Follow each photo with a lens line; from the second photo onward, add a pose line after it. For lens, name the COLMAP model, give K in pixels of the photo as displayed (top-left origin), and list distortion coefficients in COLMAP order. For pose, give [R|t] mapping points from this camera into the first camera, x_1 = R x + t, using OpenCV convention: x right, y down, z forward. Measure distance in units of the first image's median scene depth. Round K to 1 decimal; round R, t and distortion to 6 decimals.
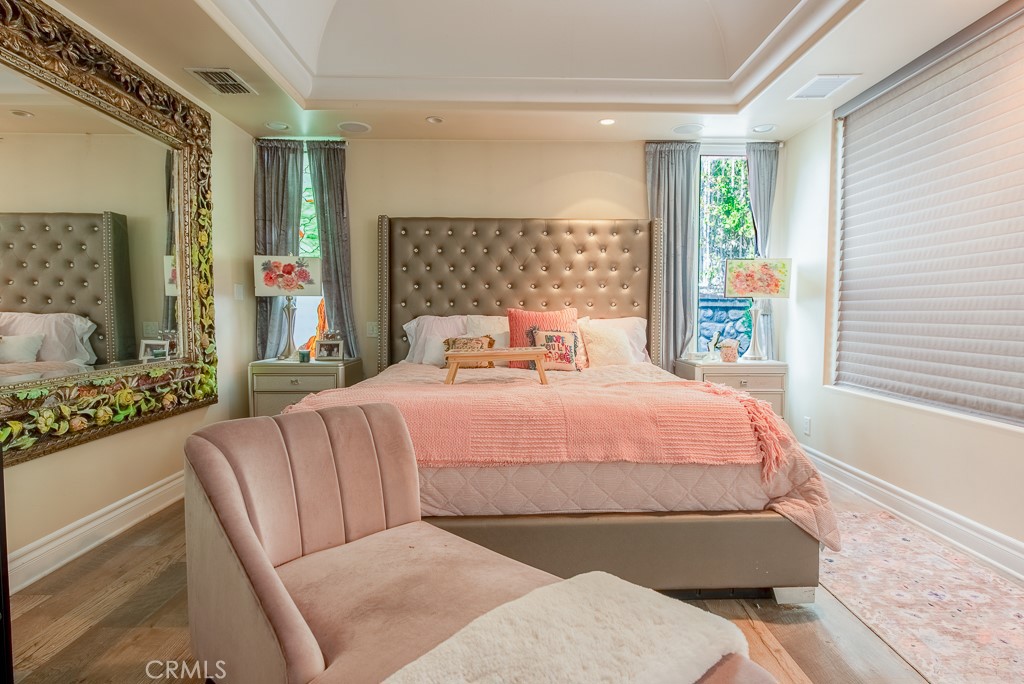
lens RADIAL K [[550.4, 0, 516.8], [0, 550.4, 342.5], [0, 0, 1]] dist [0.000108, -0.000221]
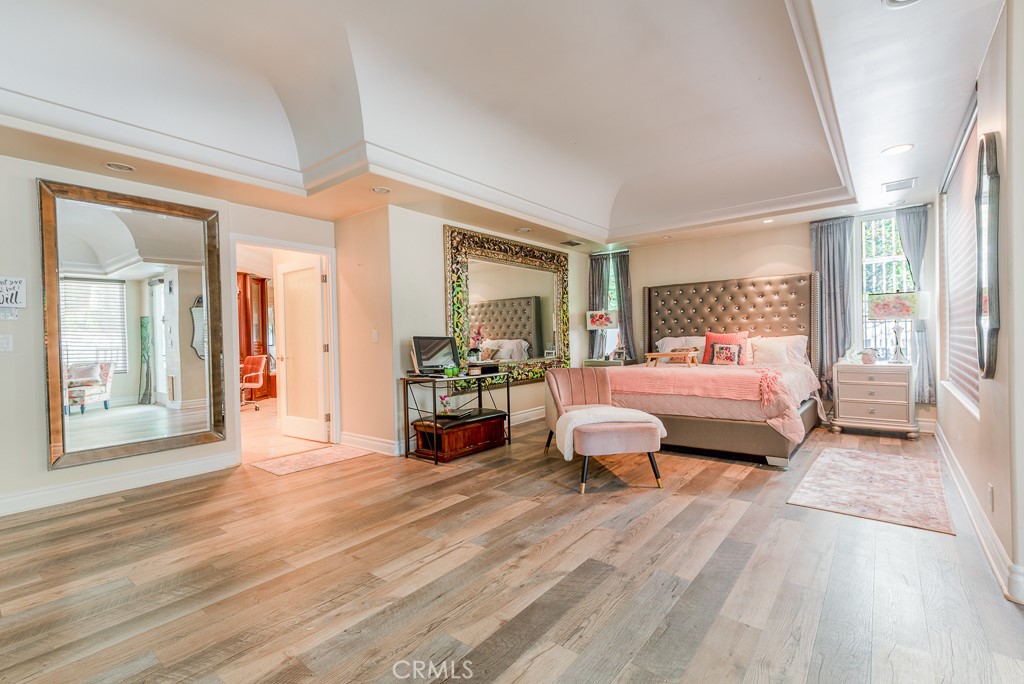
lens RADIAL K [[472.8, 0, 513.3], [0, 472.8, 343.0], [0, 0, 1]] dist [-0.000115, 0.000009]
pose [[0.770542, -0.013598, -0.637244, 0.470051], [-0.007814, 0.999496, -0.030776, 0.026185], [0.637342, 0.028694, 0.770047, -0.598880]]
